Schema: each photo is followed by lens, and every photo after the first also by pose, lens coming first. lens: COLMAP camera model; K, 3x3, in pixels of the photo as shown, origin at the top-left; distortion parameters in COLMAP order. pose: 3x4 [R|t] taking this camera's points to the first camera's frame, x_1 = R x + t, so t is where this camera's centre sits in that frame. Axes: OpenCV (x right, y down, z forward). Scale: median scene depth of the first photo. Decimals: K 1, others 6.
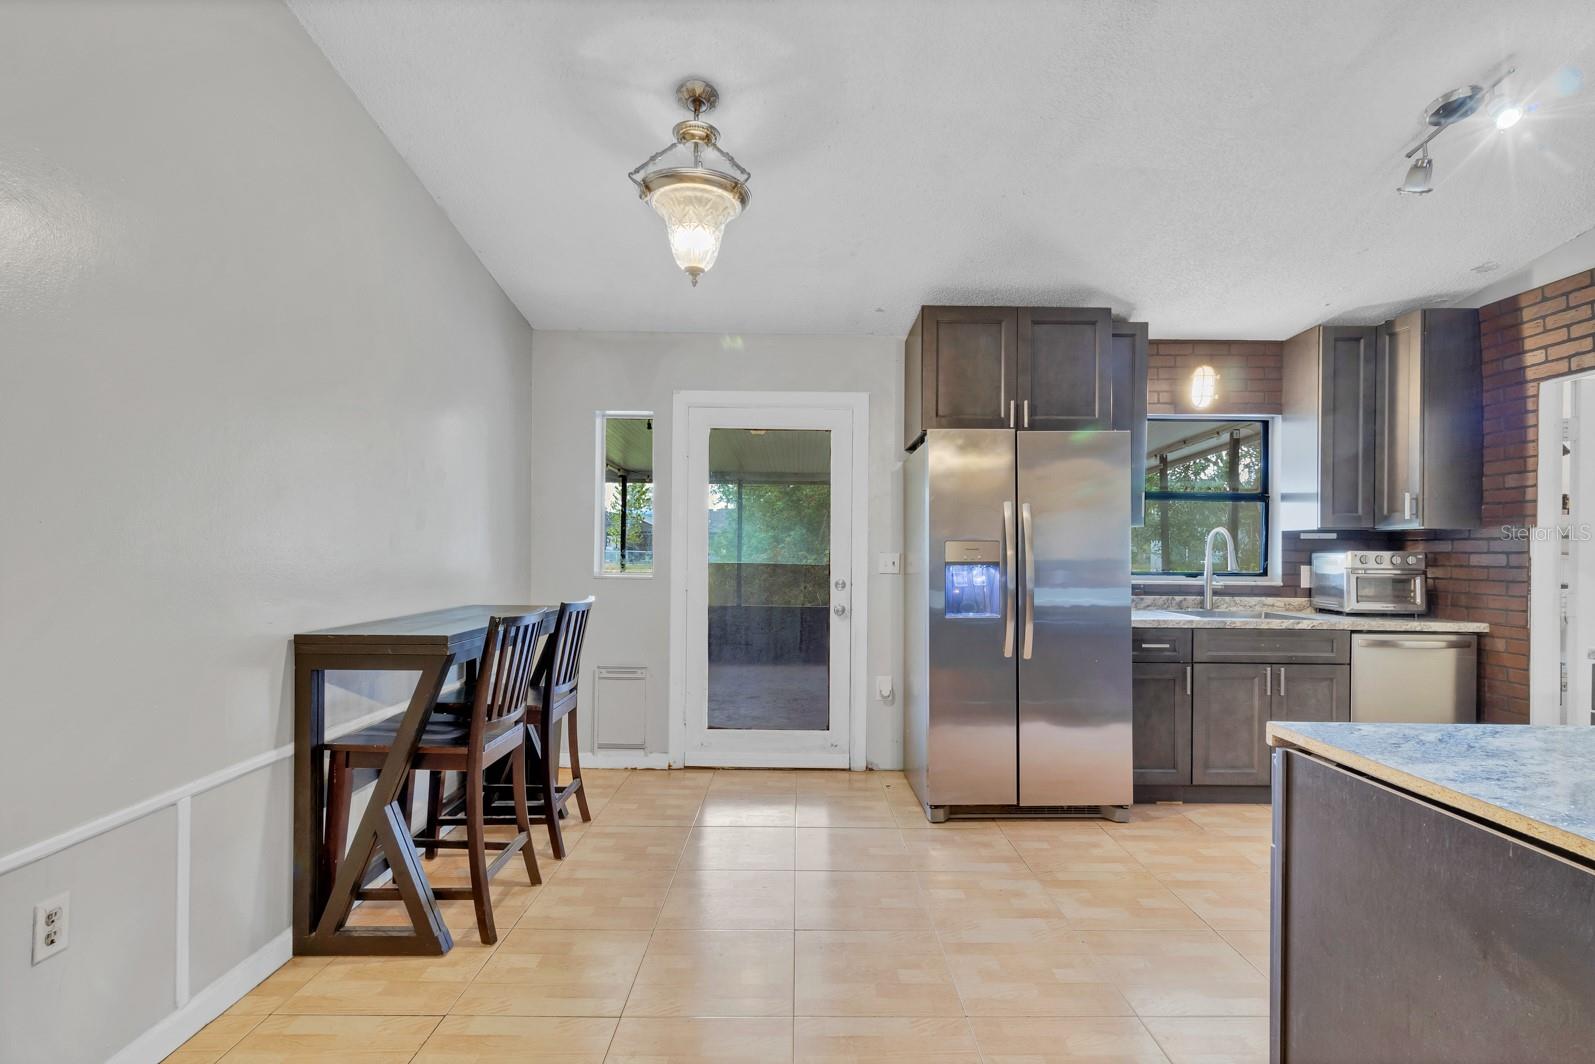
lens RADIAL K [[754.2, 0, 801.8], [0, 754.2, 546.3], [0, 0, 1]] dist [-0.002575, 0.001950]
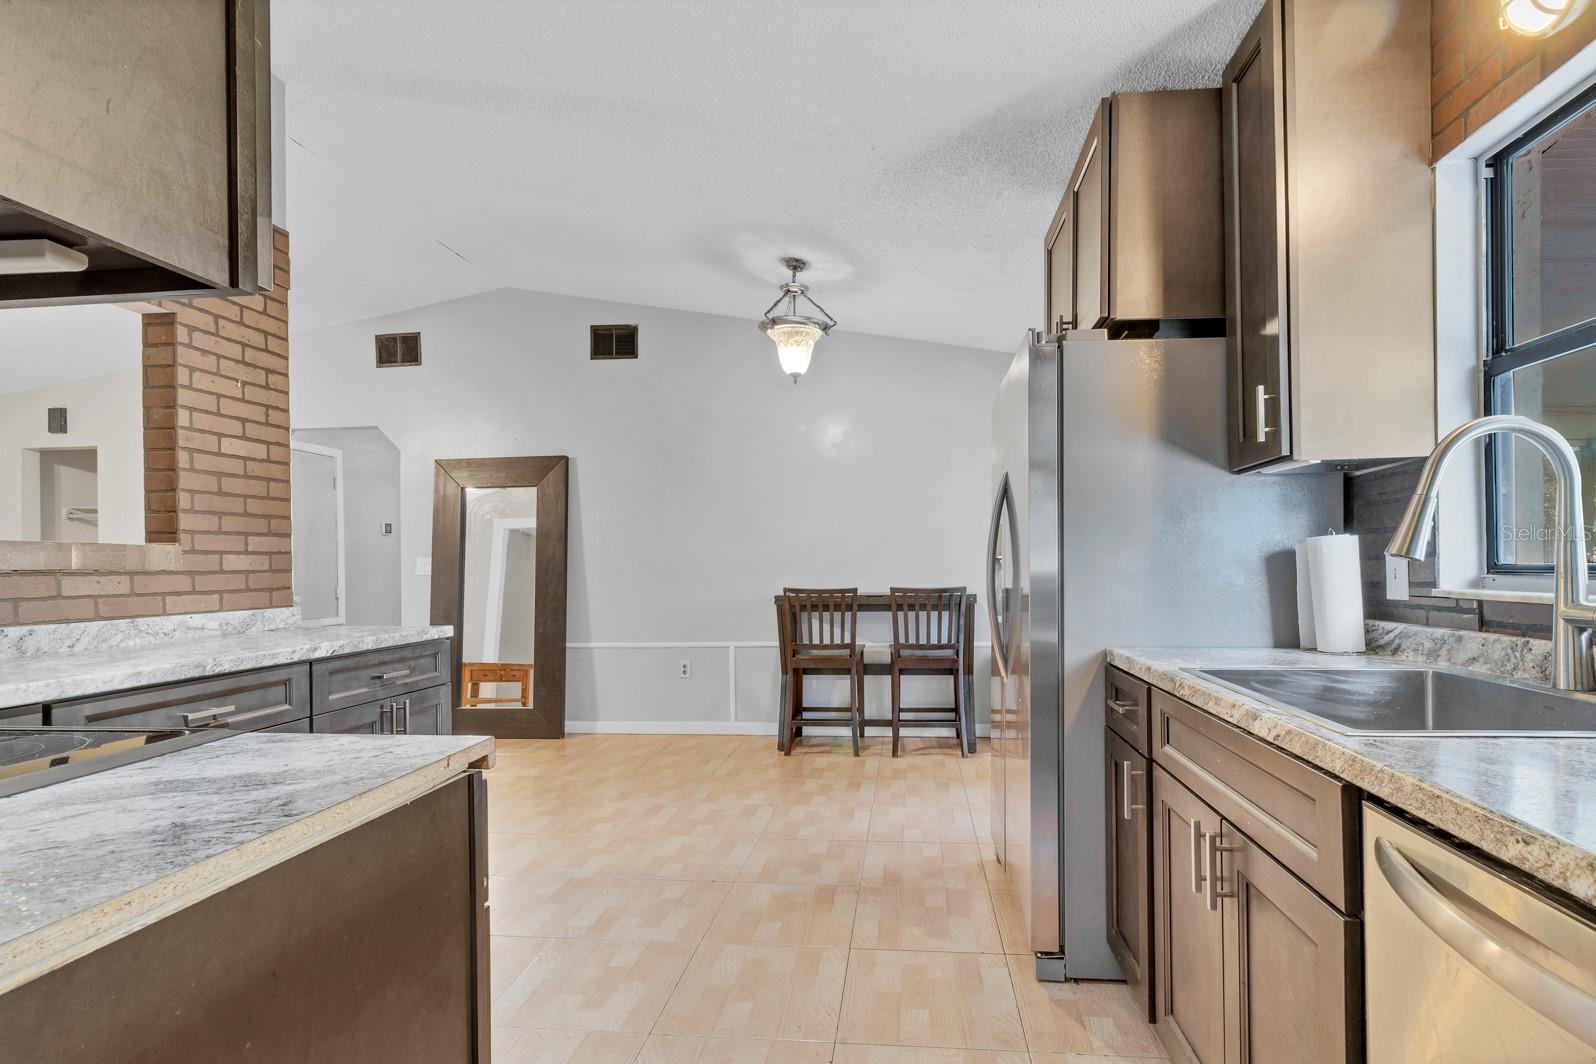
lens RADIAL K [[754.7, 0, 839.9], [0, 754.7, 564.2], [0, 0, 1]] dist [-0.002575, 0.001950]
pose [[-0.088774, -0.011796, -0.995982, 1.029804], [0.016170, 0.999781, -0.013282, 0.040298], [0.995921, -0.017284, -0.088564, 0.888279]]
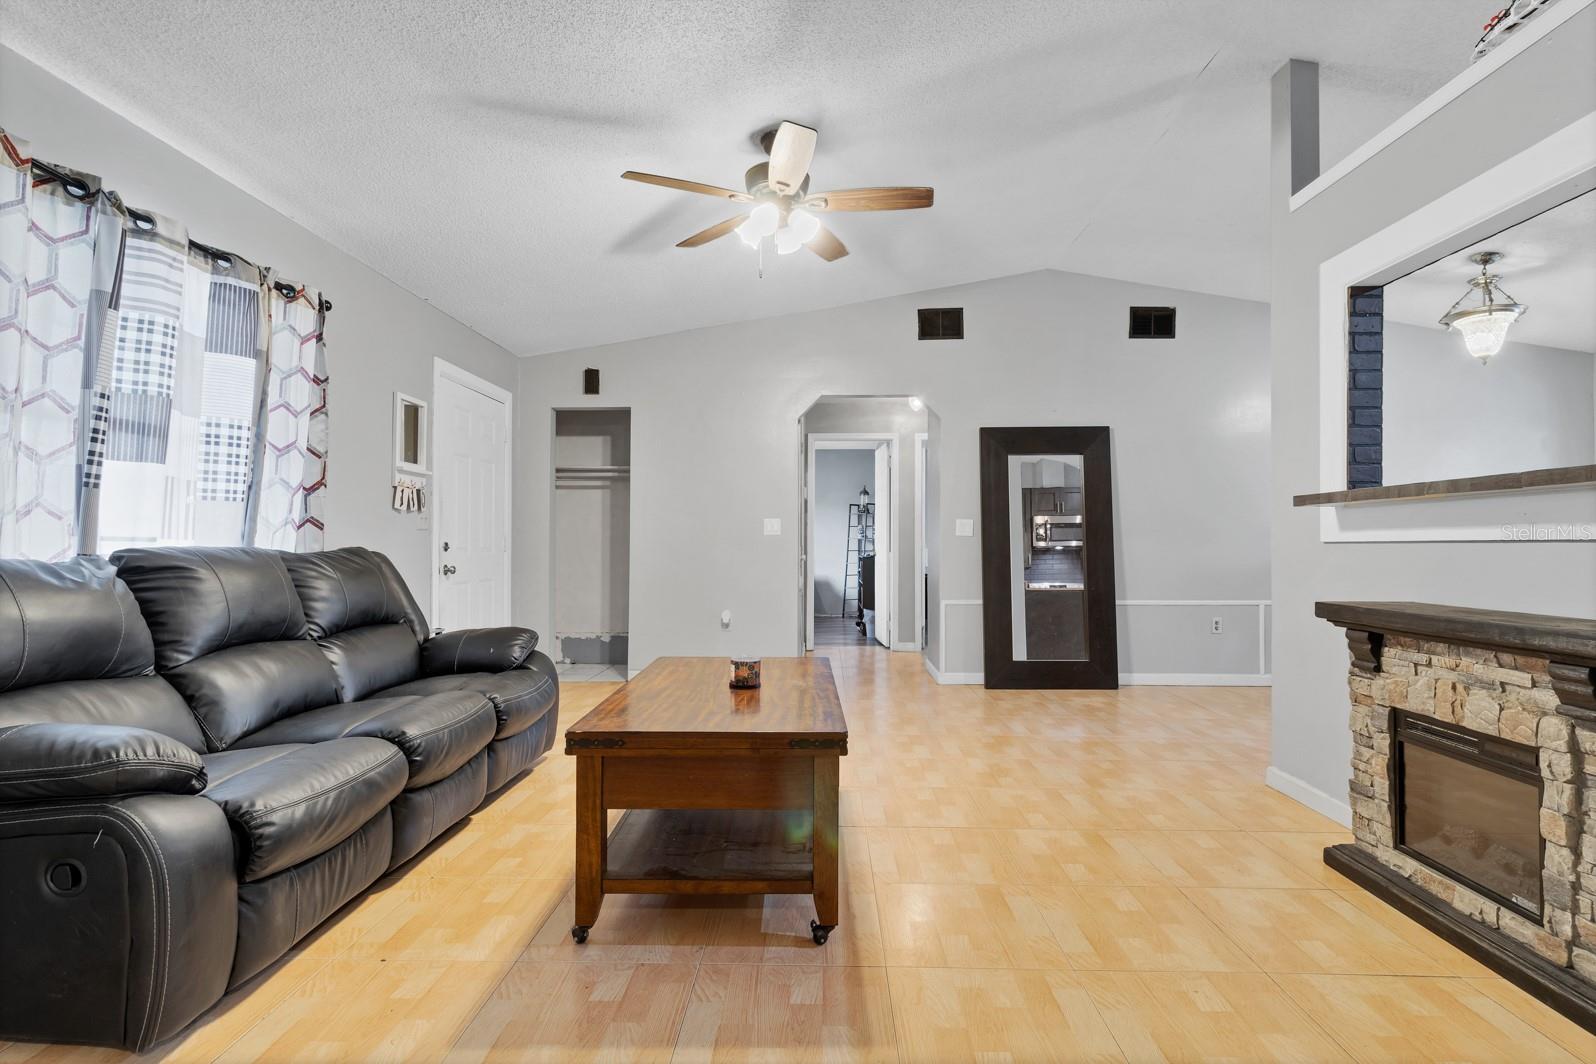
lens RADIAL K [[754.7, 0, 796.9], [0, 754.7, 532.6], [0, 0, 1]] dist [-0.002575, 0.001950]
pose [[-0.033596, -0.028846, -0.999019, 1.218416], [0.002820, 0.999577, -0.028956, 0.068013], [0.999432, -0.003790, -0.033500, -0.416684]]
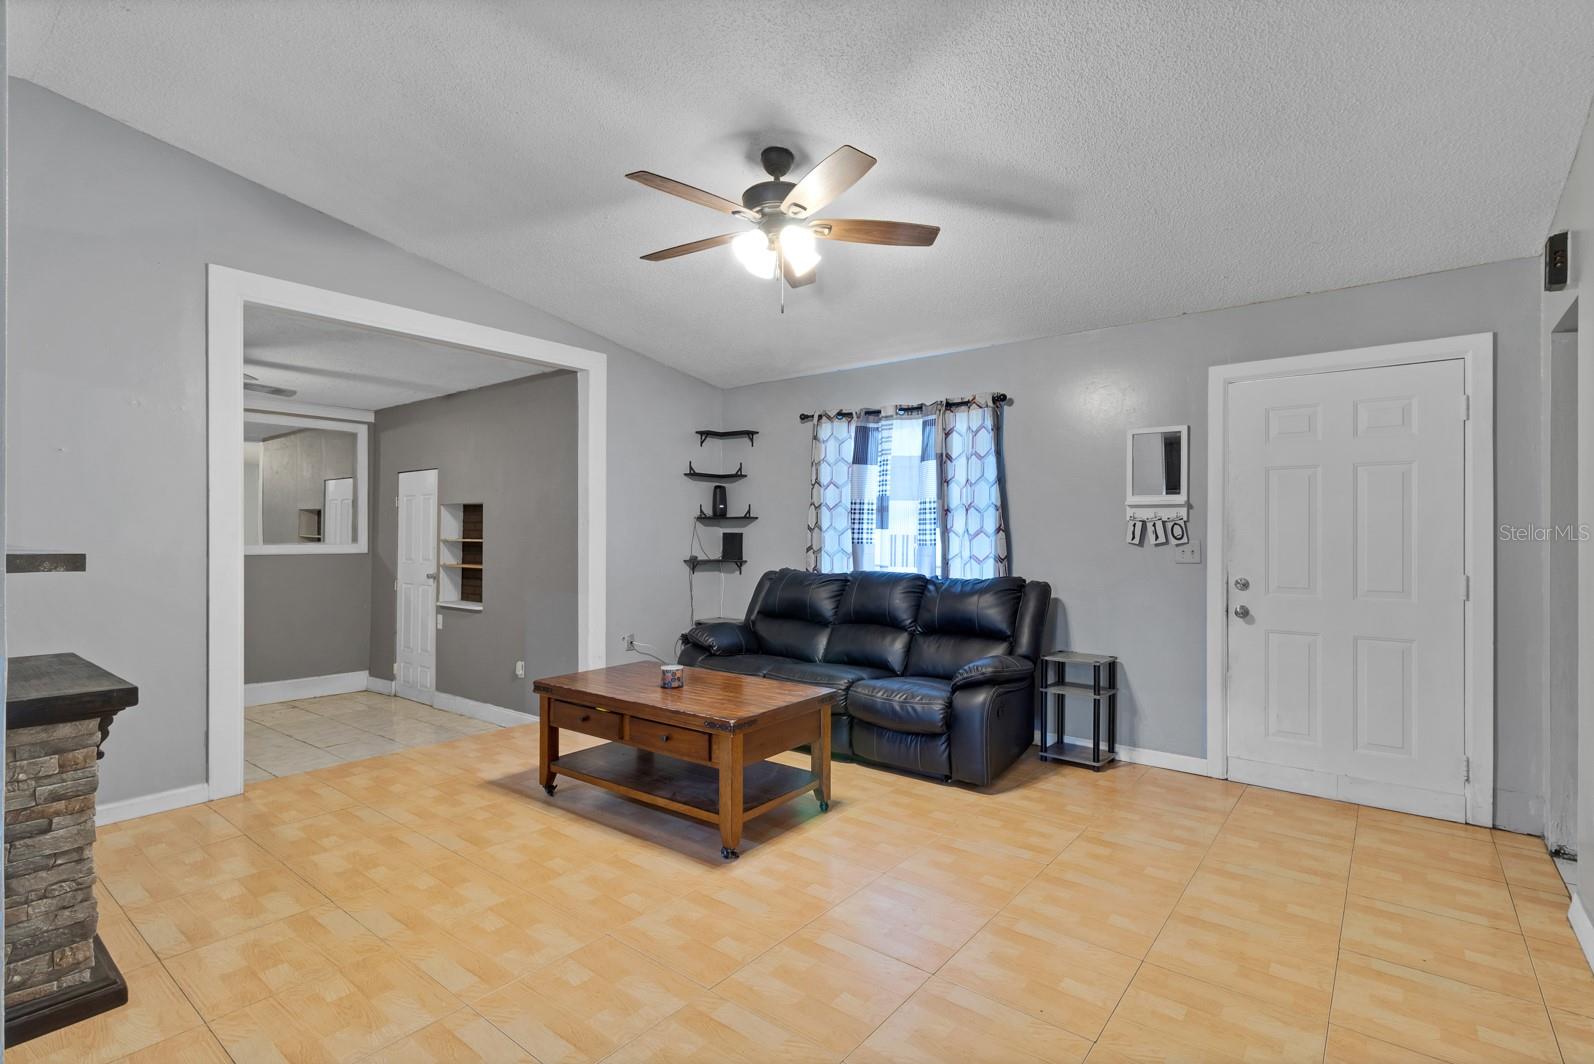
lens RADIAL K [[753.7, 0, 815.1], [0, 753.7, 528.3], [0, 0, 1]] dist [-0.002575, 0.001950]
pose [[-0.791230, -0.009634, 0.611443, -0.308372], [-0.015242, 0.999876, -0.003970, -0.017946], [-0.611329, -0.012461, -0.791279, 0.200567]]
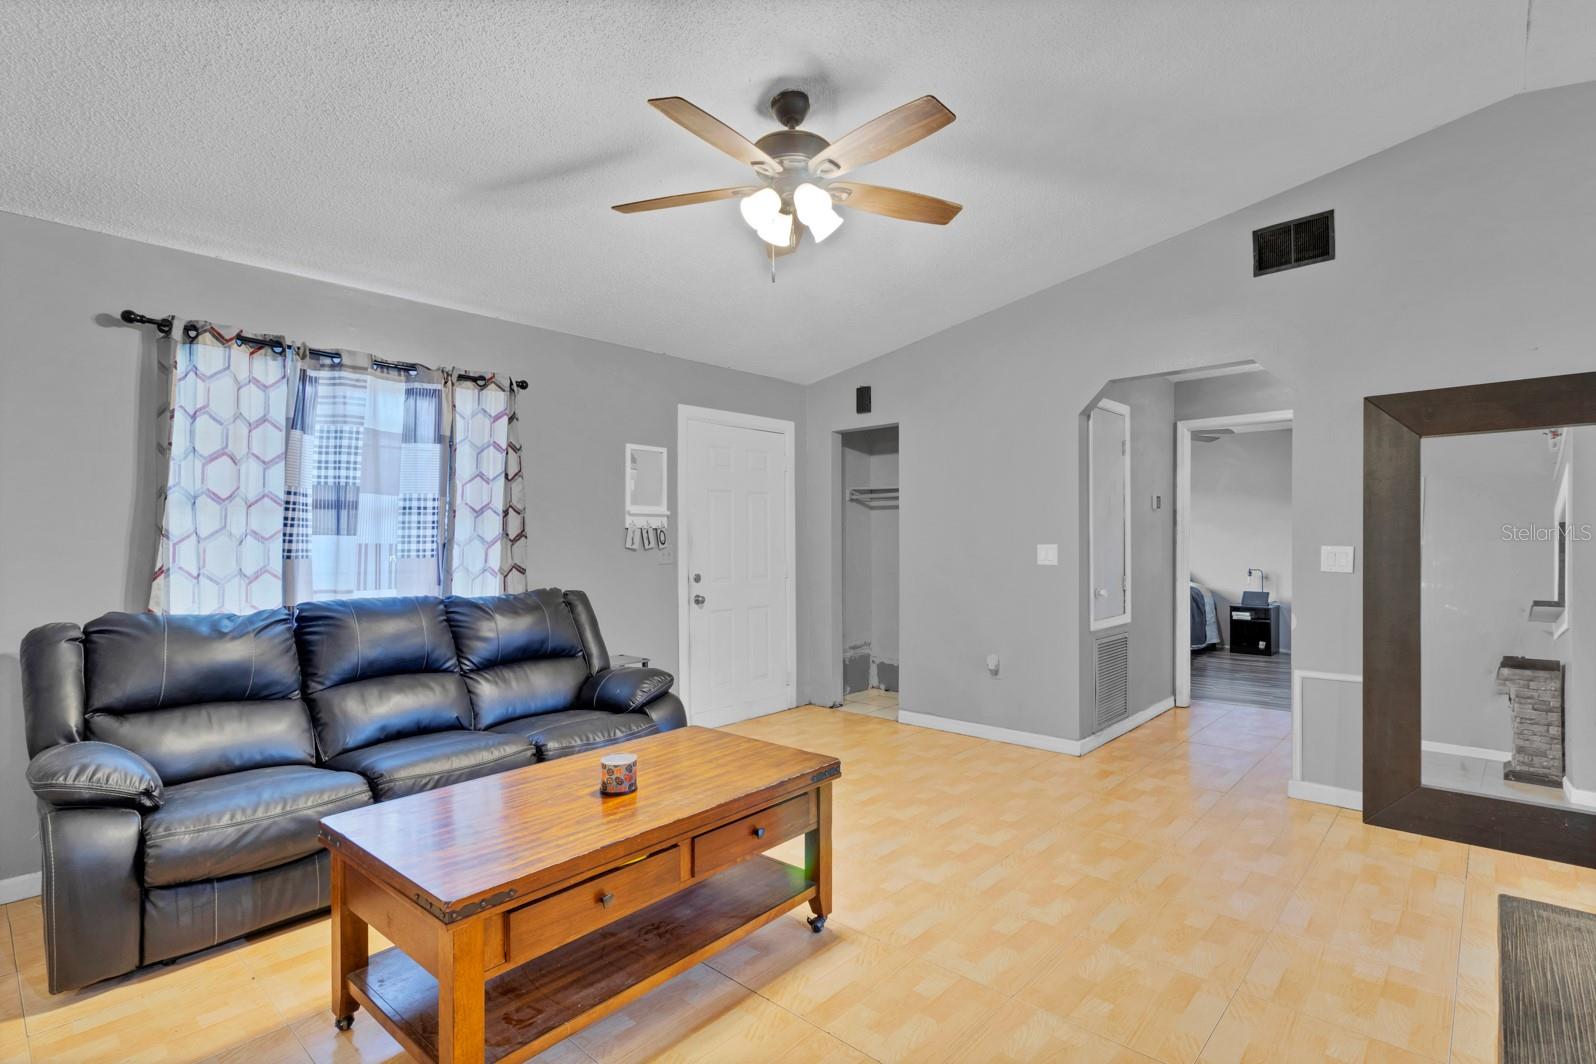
lens RADIAL K [[754.7, 0, 801.6], [0, 754.7, 541.7], [0, 0, 1]] dist [-0.002575, 0.001950]
pose [[-0.672744, -0.004689, -0.739861, 0.833352], [0.002991, 0.999955, -0.009057, -0.004552], [0.739869, -0.008305, -0.672699, 0.048128]]
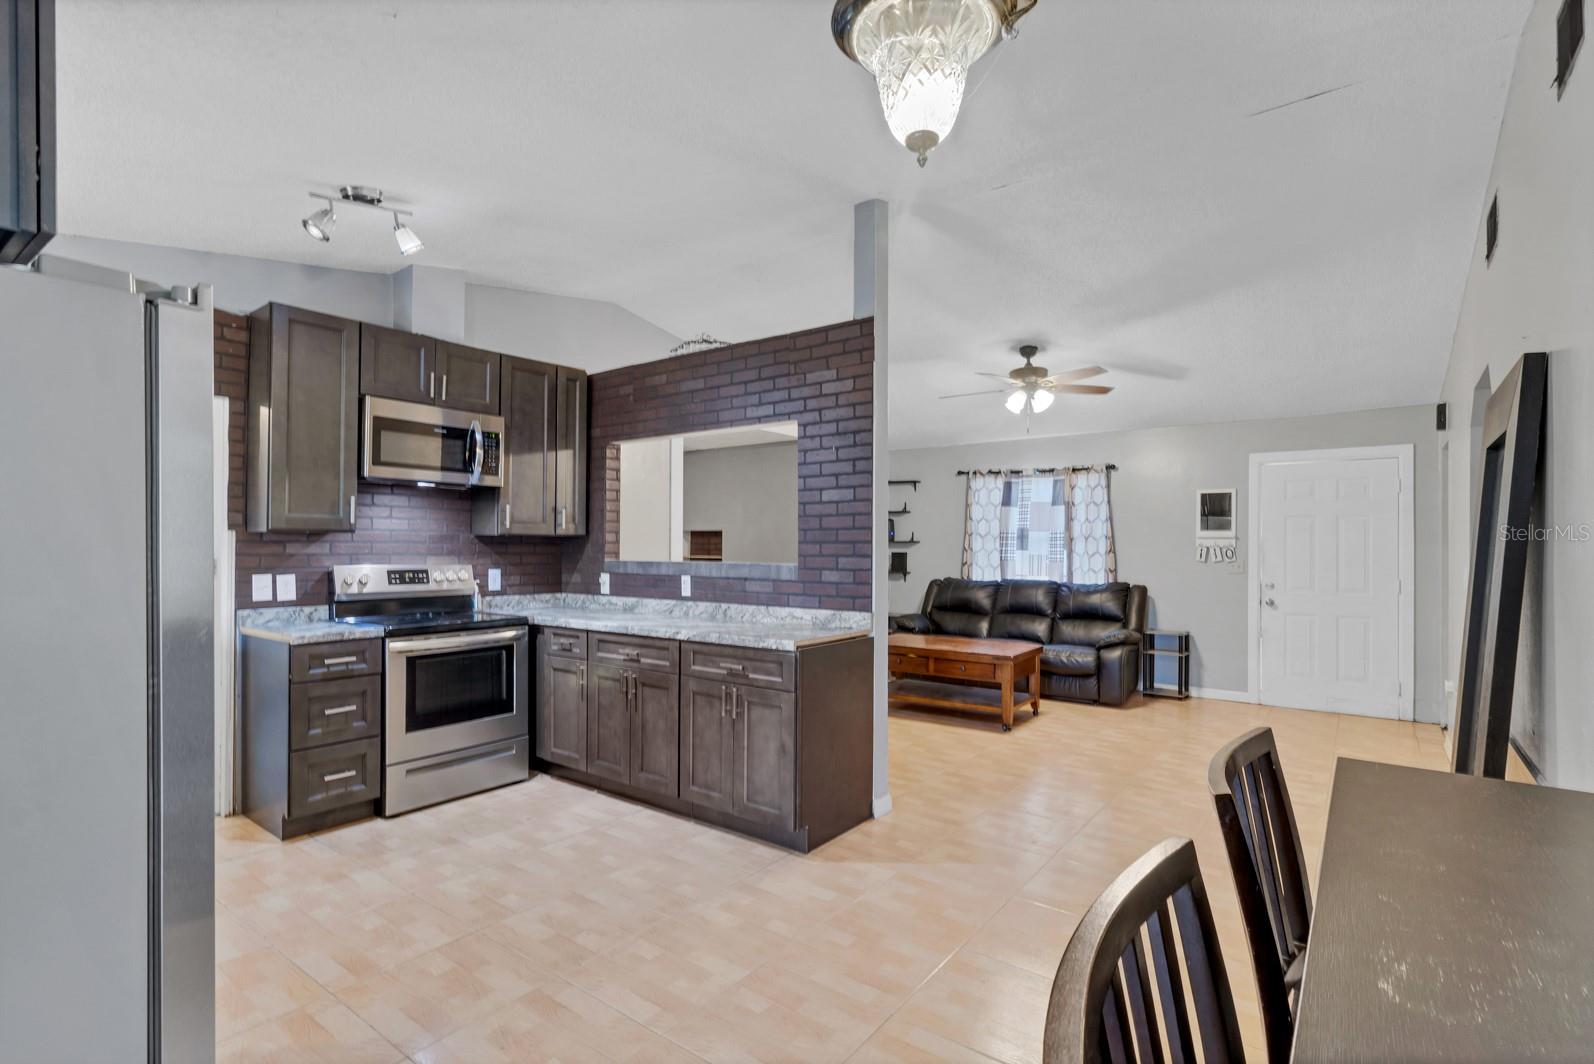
lens RADIAL K [[753.7, 0, 810.6], [0, 753.7, 542.1], [0, 0, 1]] dist [-0.002575, 0.001950]
pose [[-0.806002, -0.011026, 0.591810, -0.312532], [-0.018214, 0.999815, -0.006178, -0.024178], [-0.591632, -0.015758, -0.806054, 1.111379]]
